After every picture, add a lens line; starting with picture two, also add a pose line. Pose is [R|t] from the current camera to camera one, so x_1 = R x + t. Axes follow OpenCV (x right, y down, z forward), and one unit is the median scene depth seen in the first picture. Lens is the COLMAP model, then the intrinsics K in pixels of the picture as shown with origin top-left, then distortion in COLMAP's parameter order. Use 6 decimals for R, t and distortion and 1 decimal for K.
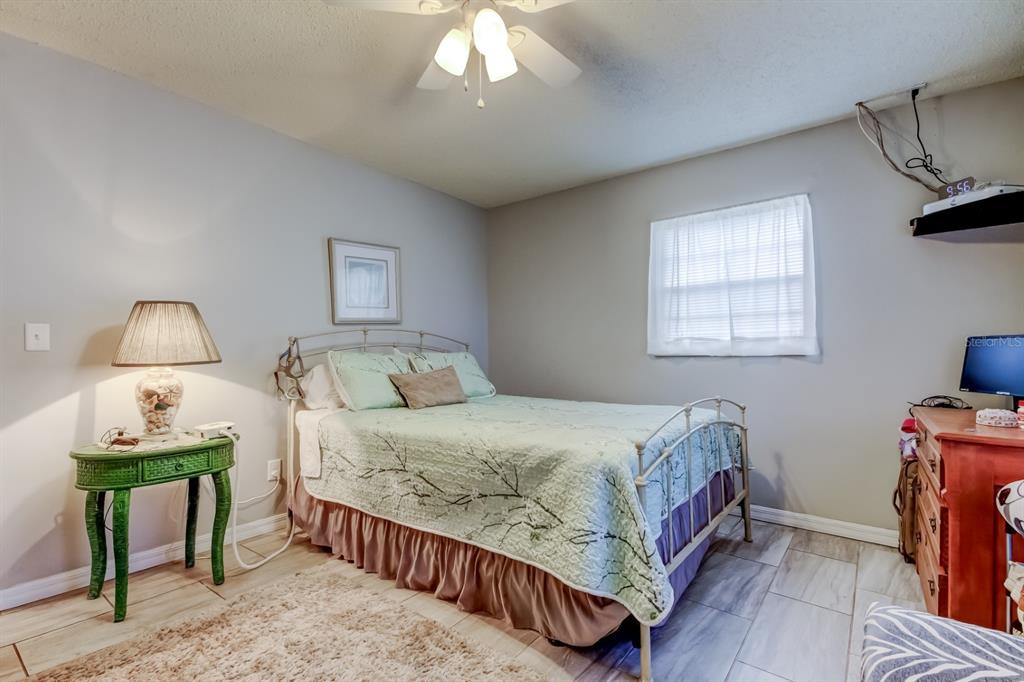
lens RADIAL K [[467.5, 0, 513.2], [0, 467.5, 358.8], [0, 0, 1]] dist [0.028660, 0.000328]
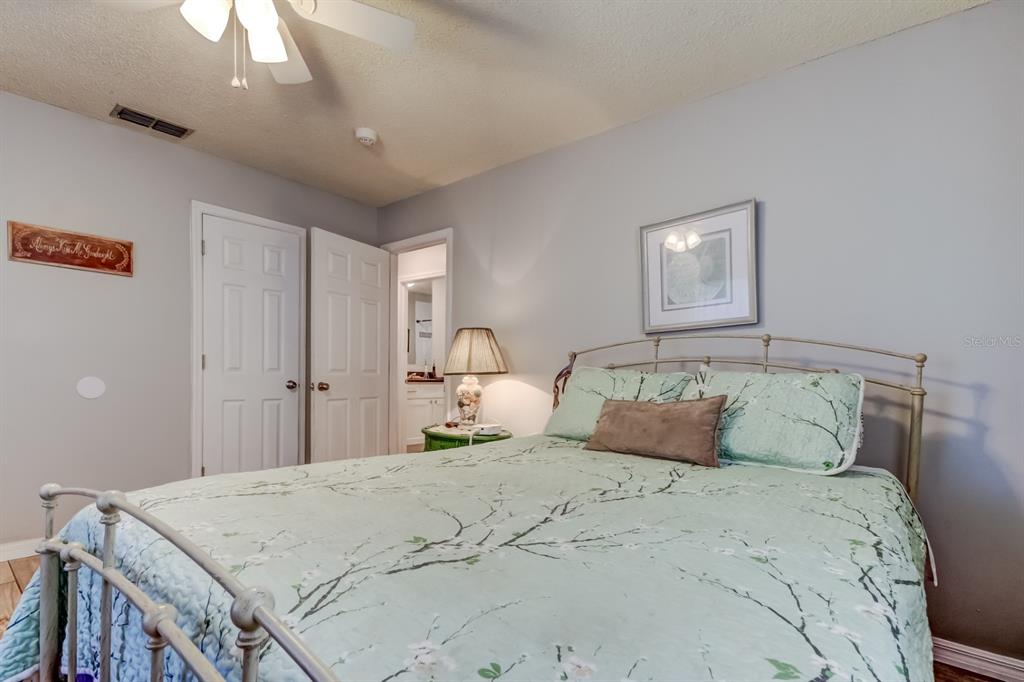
lens RADIAL K [[467.5, 0, 513.2], [0, 467.5, 358.8], [0, 0, 1]] dist [0.028660, 0.000328]
pose [[-0.023490, -0.000818, -0.999724, 0.543468], [-0.035304, 0.999377, 0.000012, -0.030621], [0.999101, 0.035294, -0.023504, 1.049507]]
